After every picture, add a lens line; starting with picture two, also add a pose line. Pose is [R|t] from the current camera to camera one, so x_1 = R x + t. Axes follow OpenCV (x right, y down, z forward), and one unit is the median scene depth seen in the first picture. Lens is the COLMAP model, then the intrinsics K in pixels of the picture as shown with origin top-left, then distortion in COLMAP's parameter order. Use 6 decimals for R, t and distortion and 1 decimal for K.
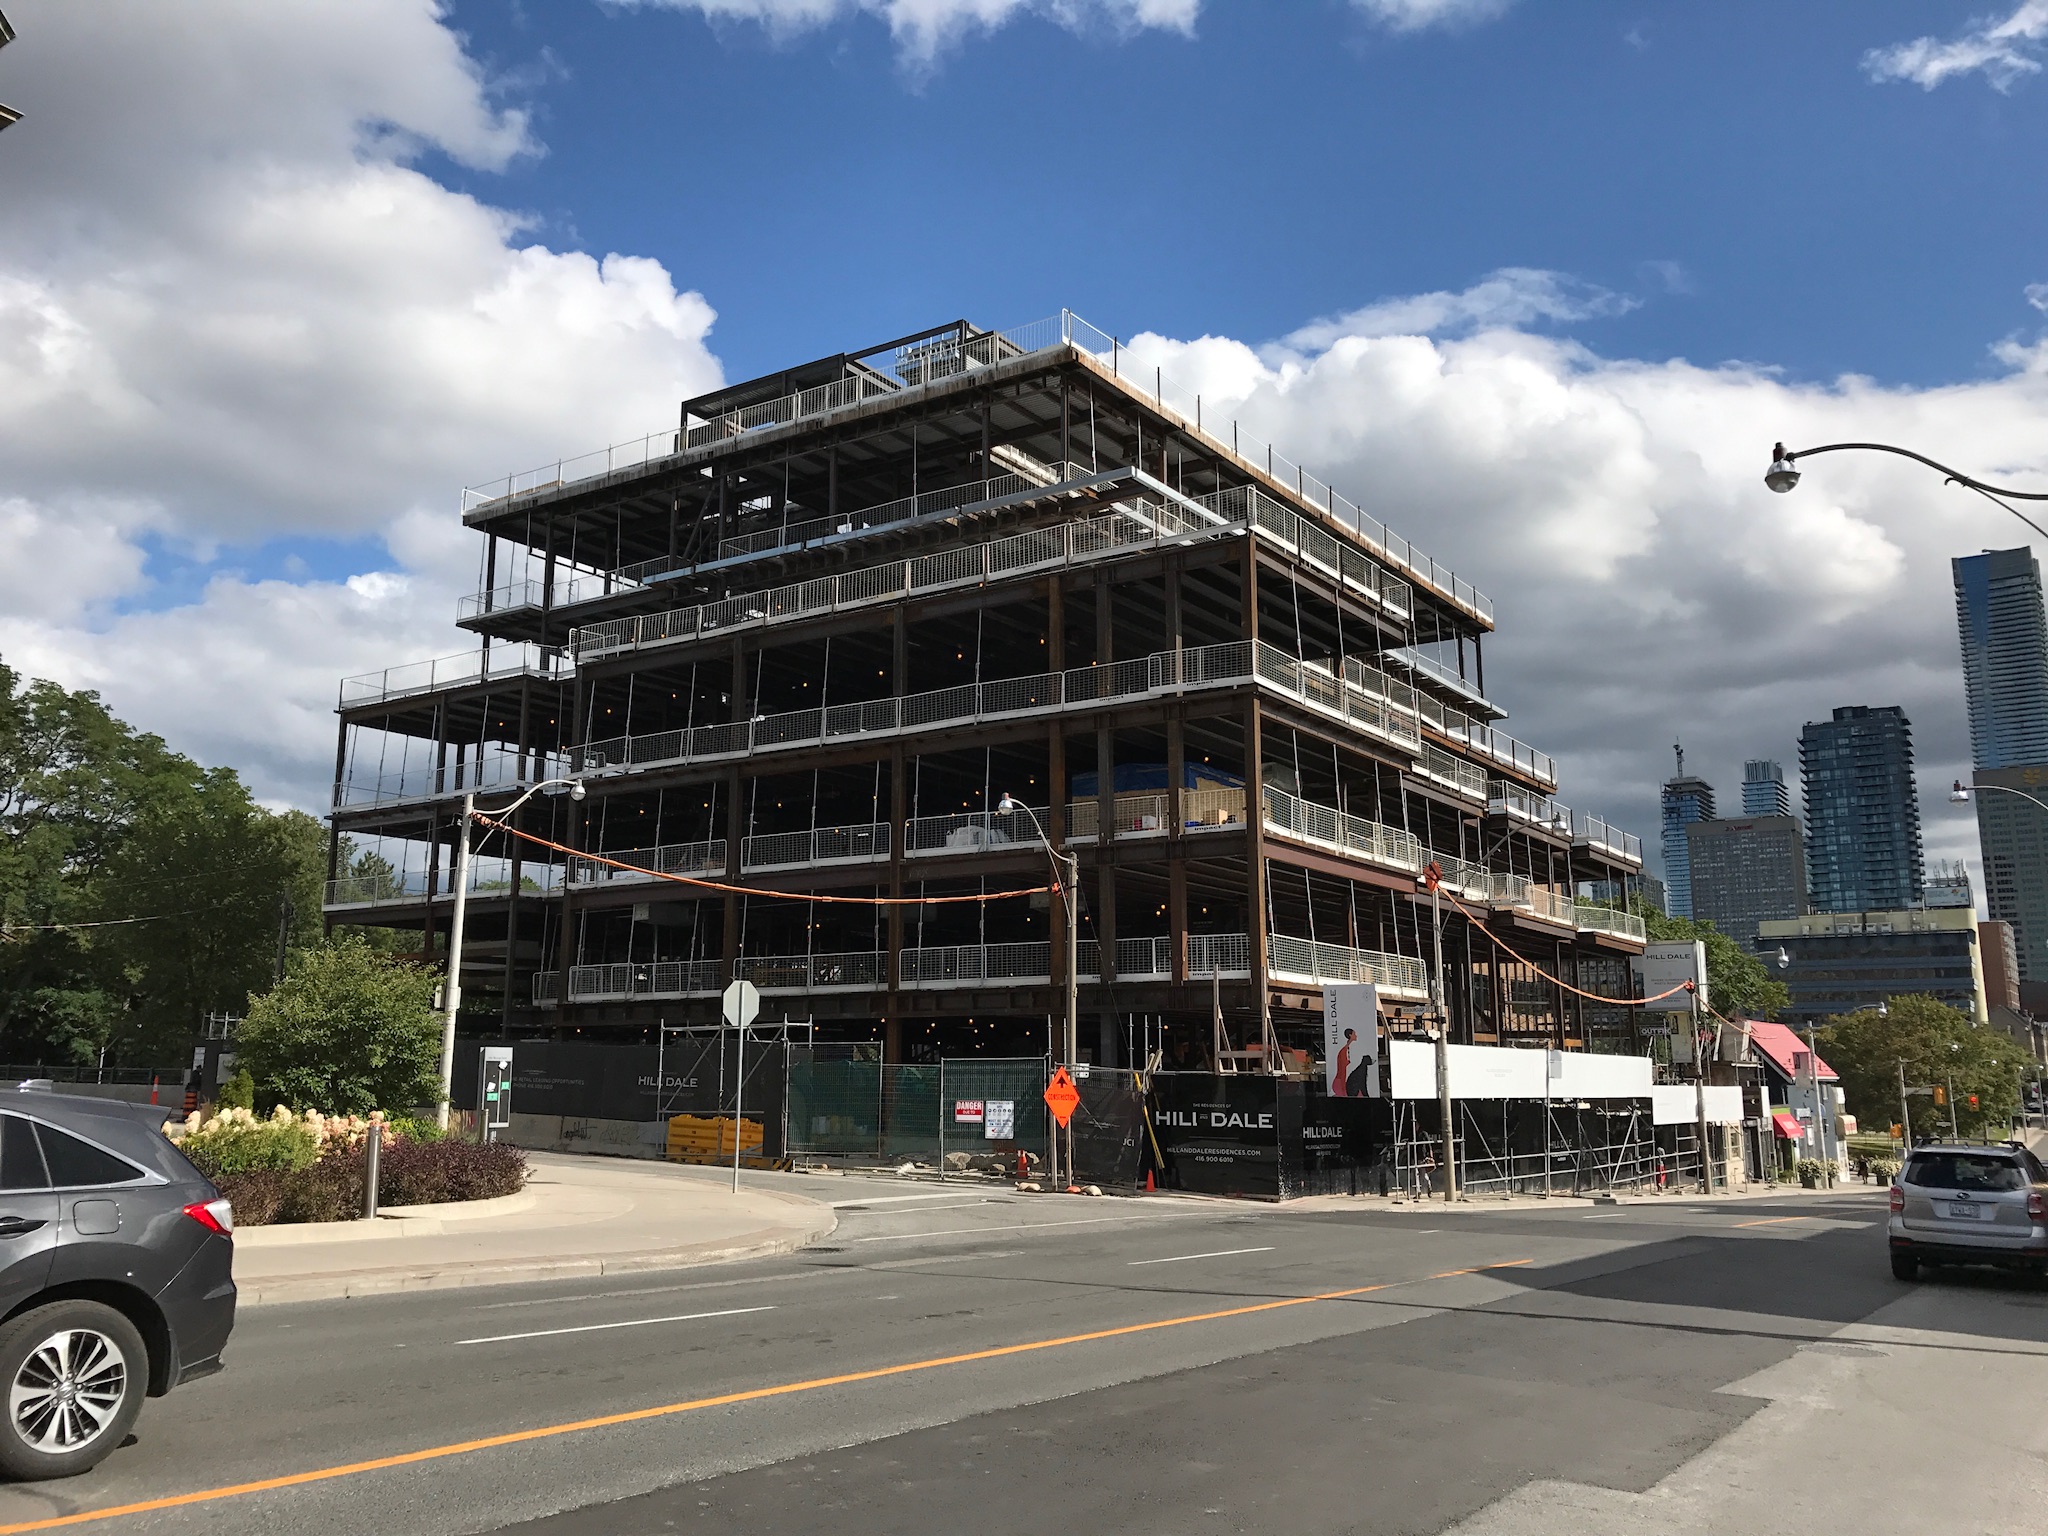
lens RADIAL K [[1690.0, 0, 1017.2], [0, 1690.0, 759.7], [0, 0, 1]] dist [0.064667, -0.093859]
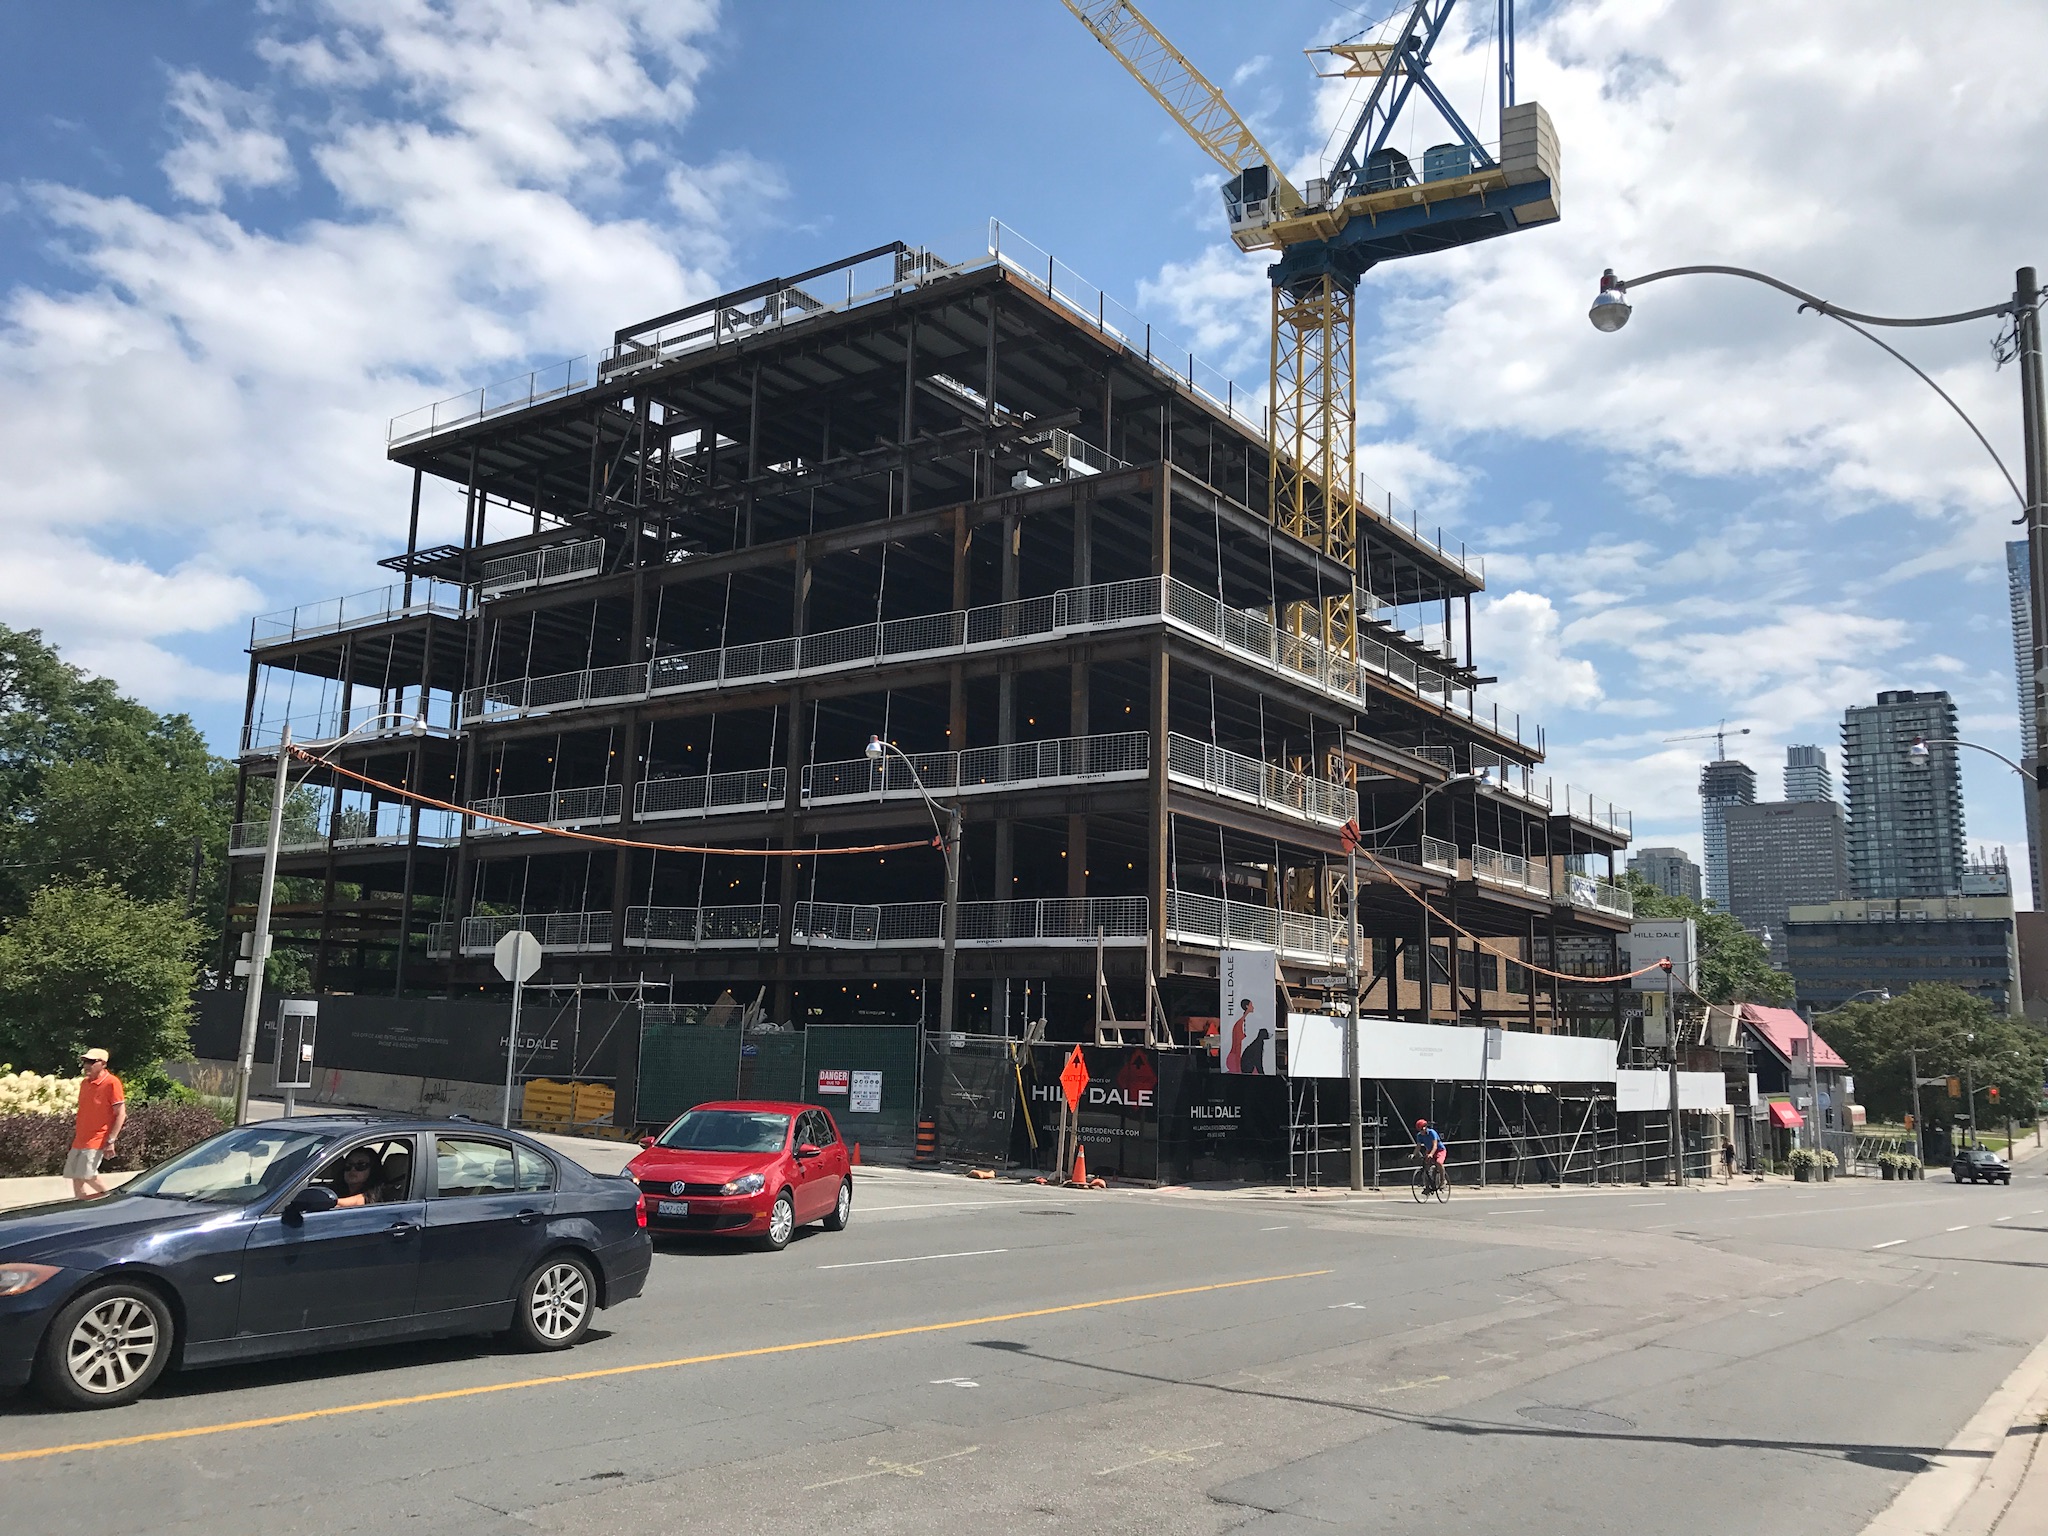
lens RADIAL K [[1690.0, 0, 1013.7], [0, 1690.0, 751.0], [0, 0, 1]] dist [0.064667, -0.093859]
pose [[0.999575, 0.017117, -0.023585, 0.077732], [-0.016853, 0.999793, 0.011369, 0.014577], [0.023775, -0.010966, 0.999657, 0.076617]]
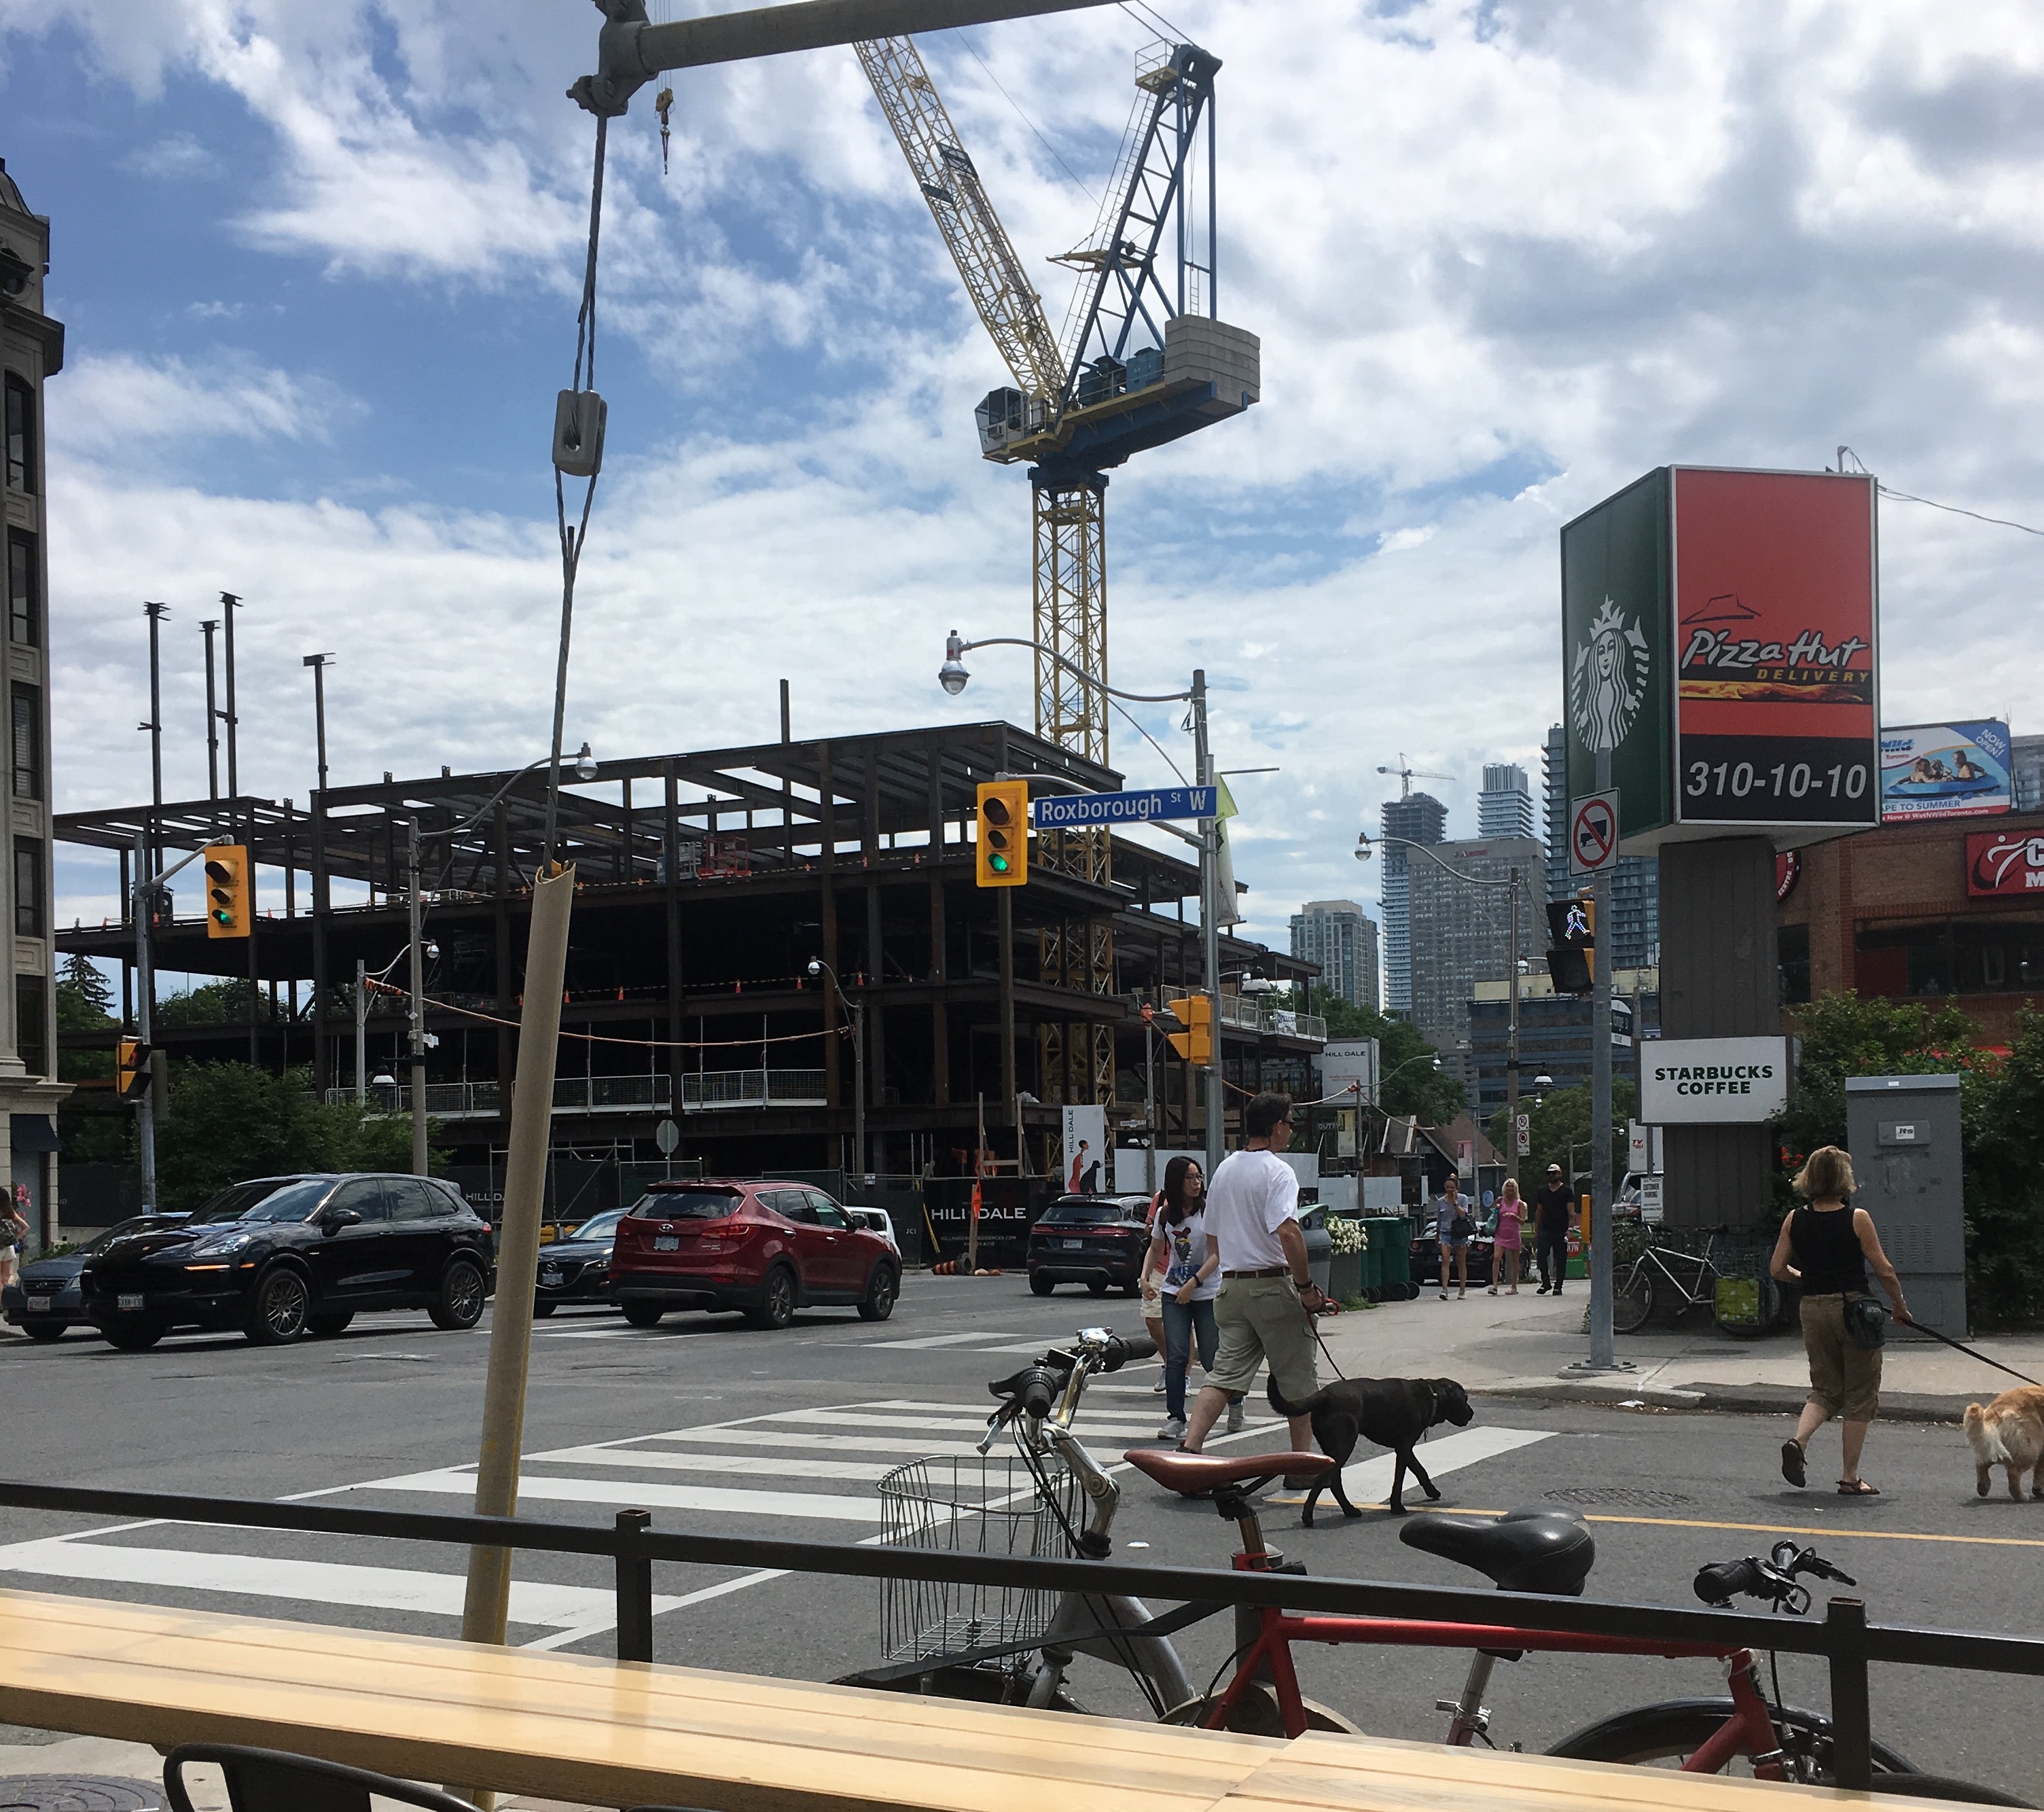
lens RADIAL K [[2354.6, 0, 1037.1], [0, 2354.6, 1142.0], [0, 0, 1]] dist [0.001791, 0.000000]
pose [[0.976609, -0.020780, 0.214019, -0.183729], [-0.015230, 0.986135, 0.165243, -0.111937], [-0.214485, -0.164637, 0.962752, -0.587984]]
